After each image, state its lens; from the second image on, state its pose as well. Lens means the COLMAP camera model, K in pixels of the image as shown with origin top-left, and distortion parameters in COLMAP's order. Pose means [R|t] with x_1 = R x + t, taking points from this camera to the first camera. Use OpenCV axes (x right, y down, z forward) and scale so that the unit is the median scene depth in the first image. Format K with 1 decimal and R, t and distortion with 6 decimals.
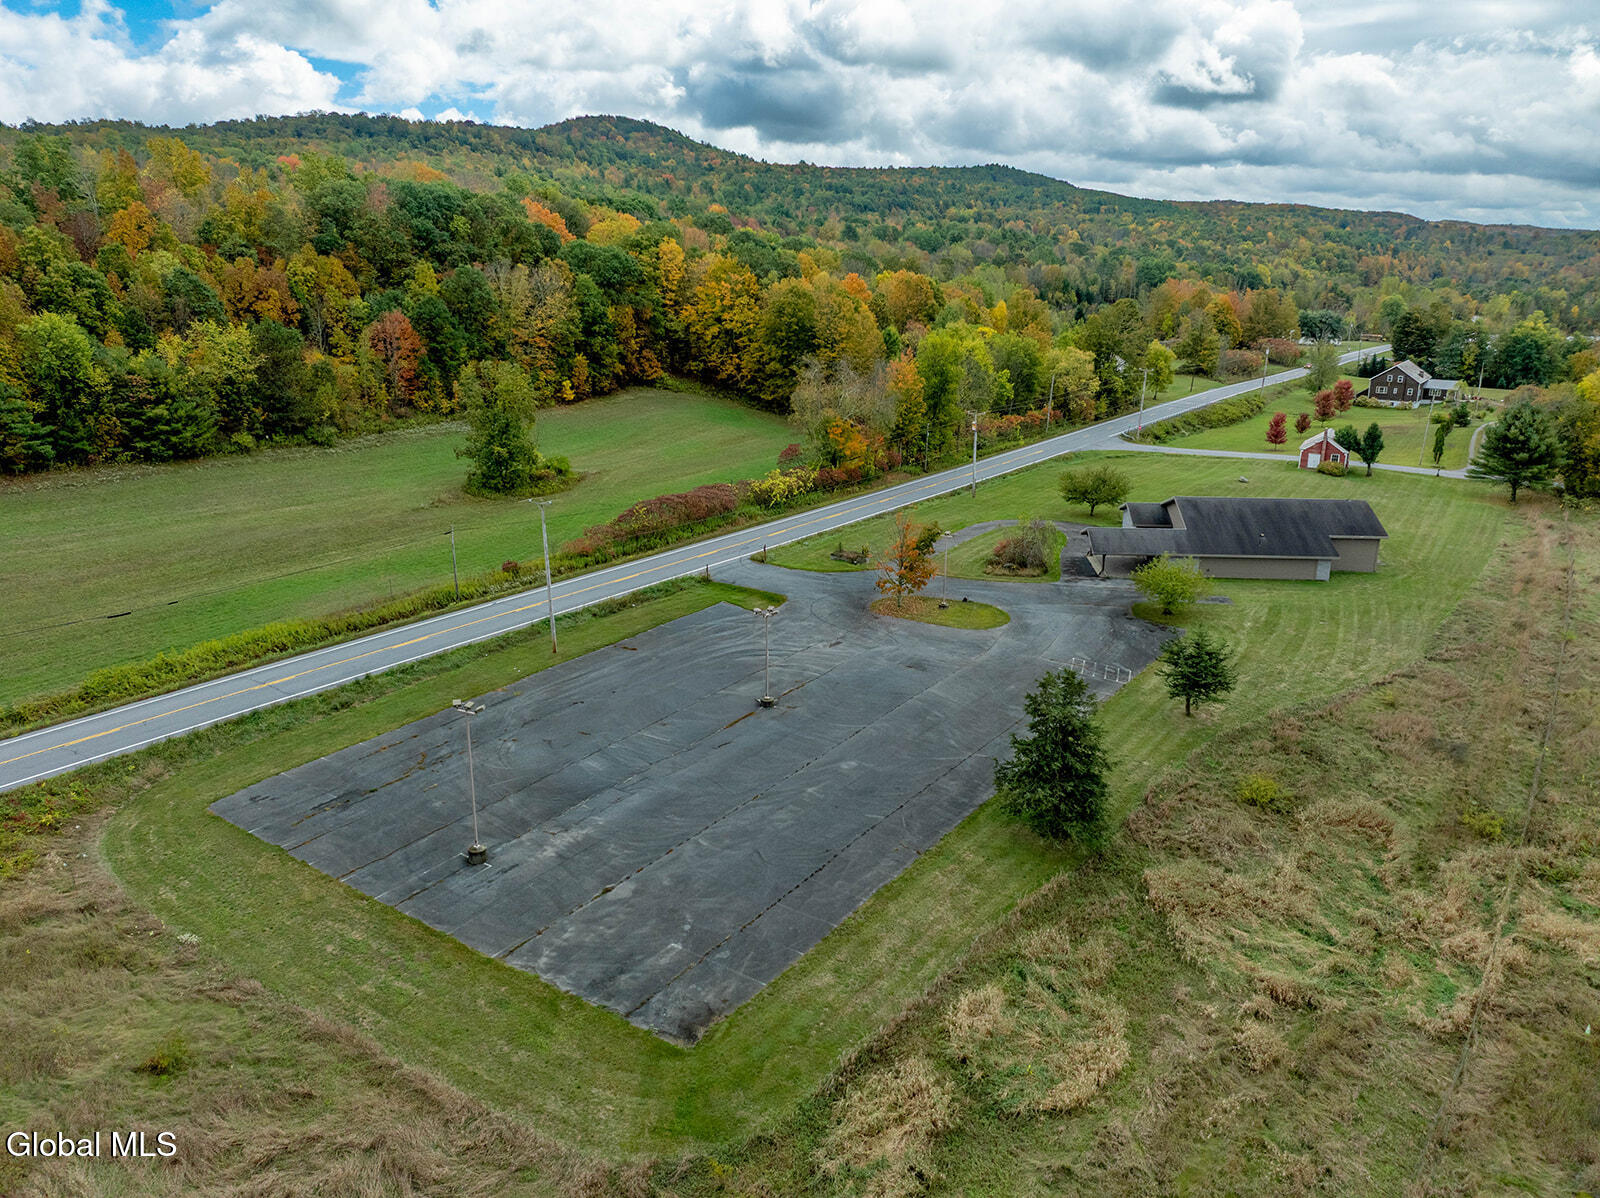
lens RADIAL K [[1156.9, 0, 800.0], [0, 1156.9, 599.0], [0, 0, 1]] dist [-0.039161, 0.008022]
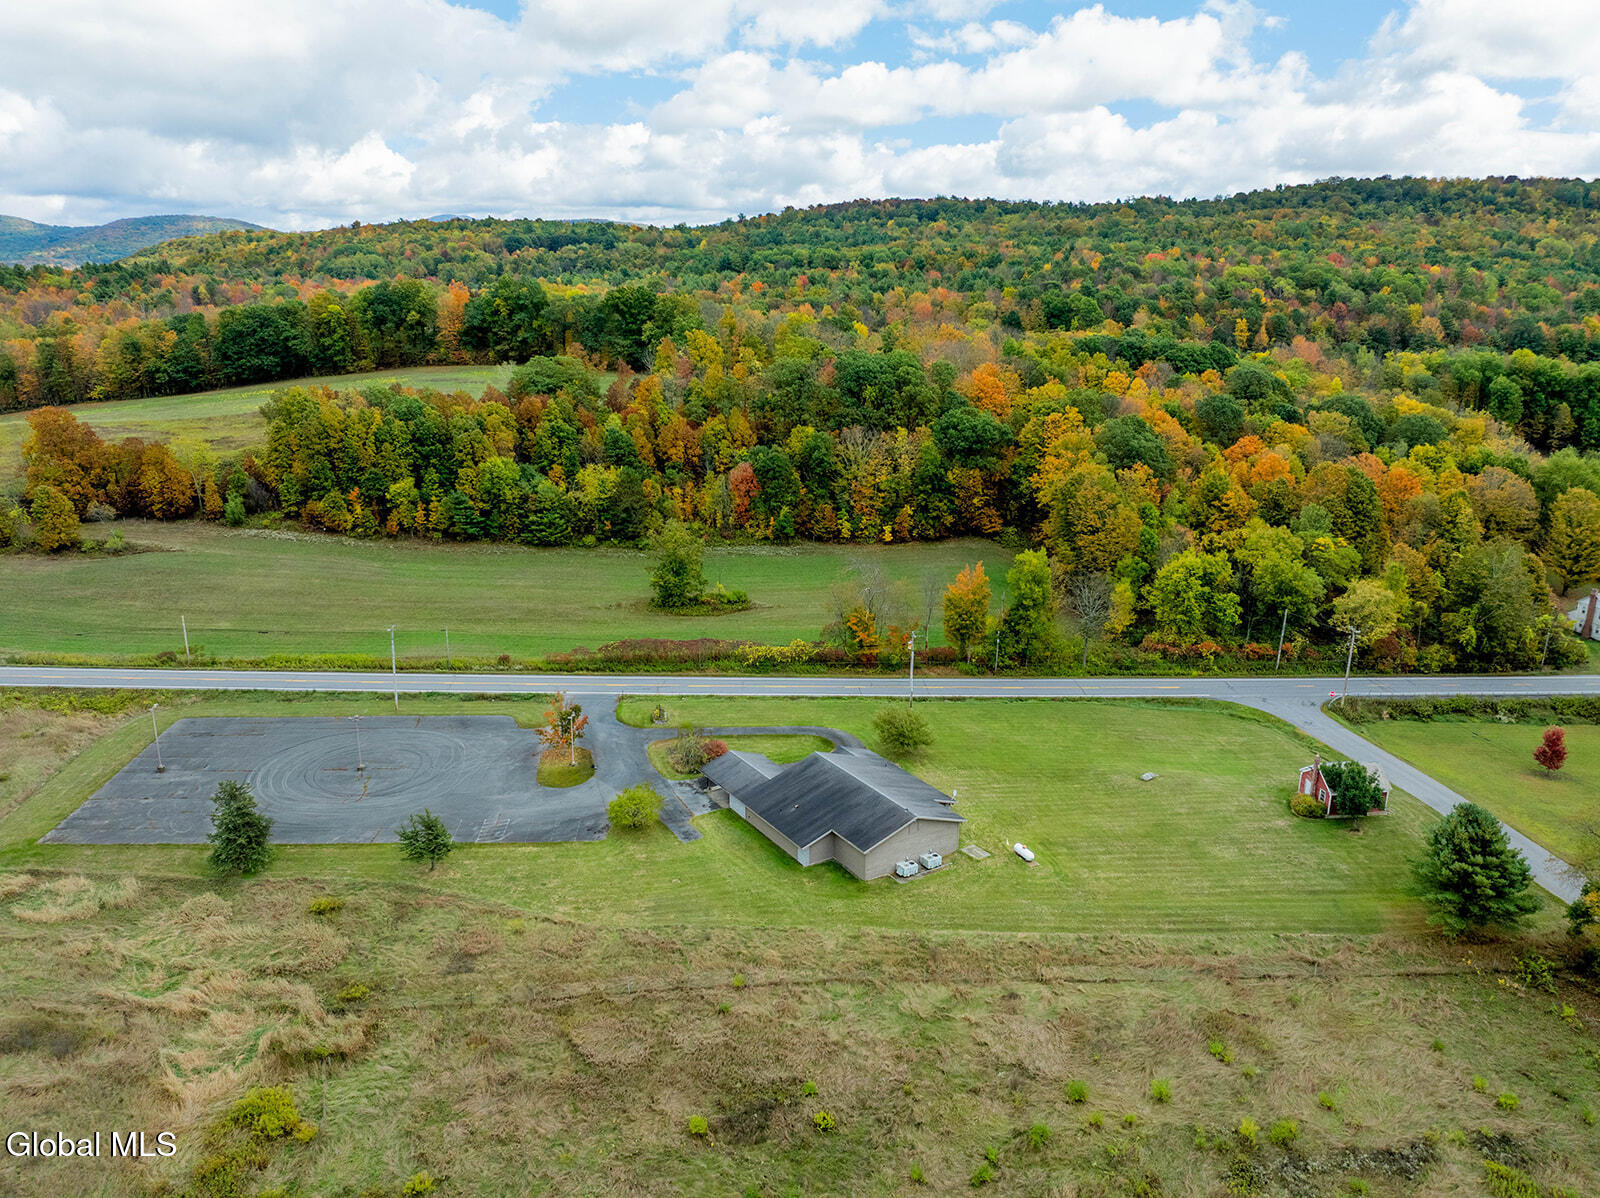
lens RADIAL K [[1156.9, 0, 800.0], [0, 1156.9, 599.0], [0, 0, 1]] dist [-0.039161, 0.008022]
pose [[0.591839, 0.222932, -0.774615, 0.678693], [-0.235384, 0.966905, 0.098429, -0.199809], [0.770922, 0.124078, 0.624727, 0.148324]]
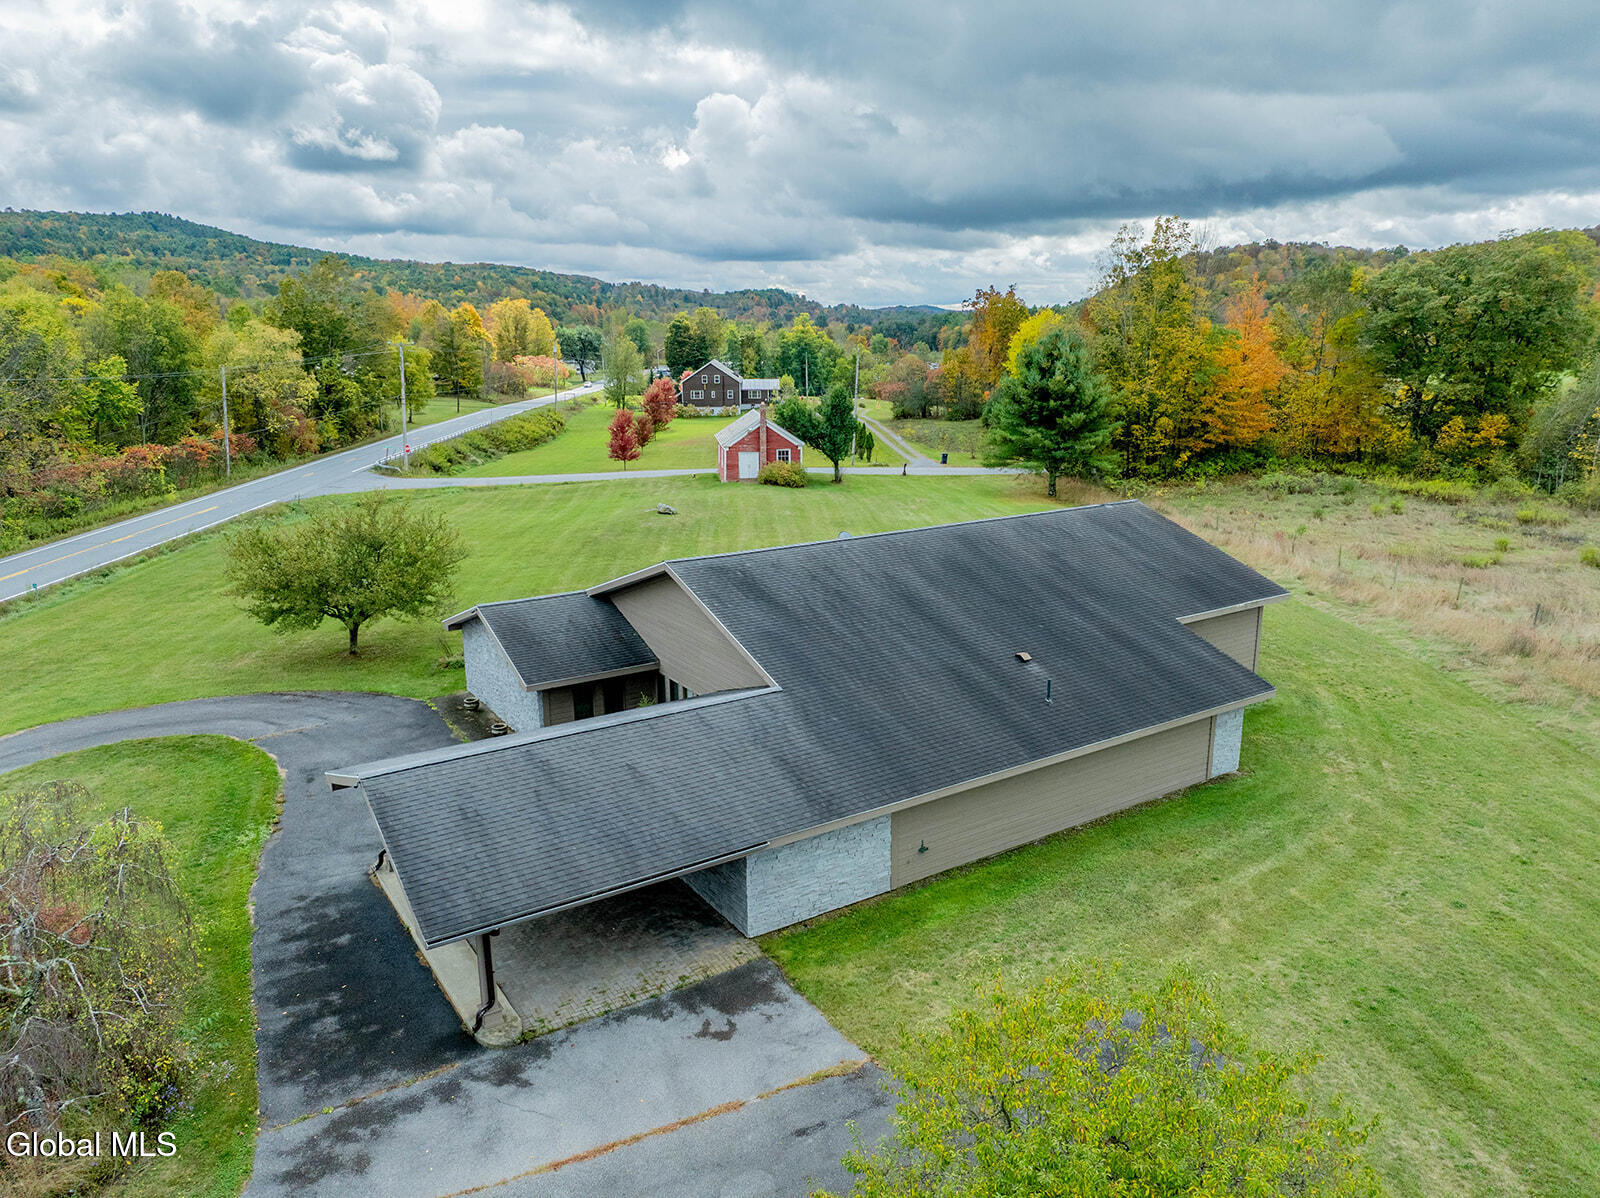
lens RADIAL K [[1156.9, 0, 800.0], [0, 1156.9, 599.0], [0, 0, 1]] dist [-0.039161, 0.008022]
pose [[0.798527, -0.148088, 0.583459, 0.110433], [0.182524, 0.983201, -0.000257, -0.042942], [-0.573620, 0.106701, 0.812142, 0.440466]]
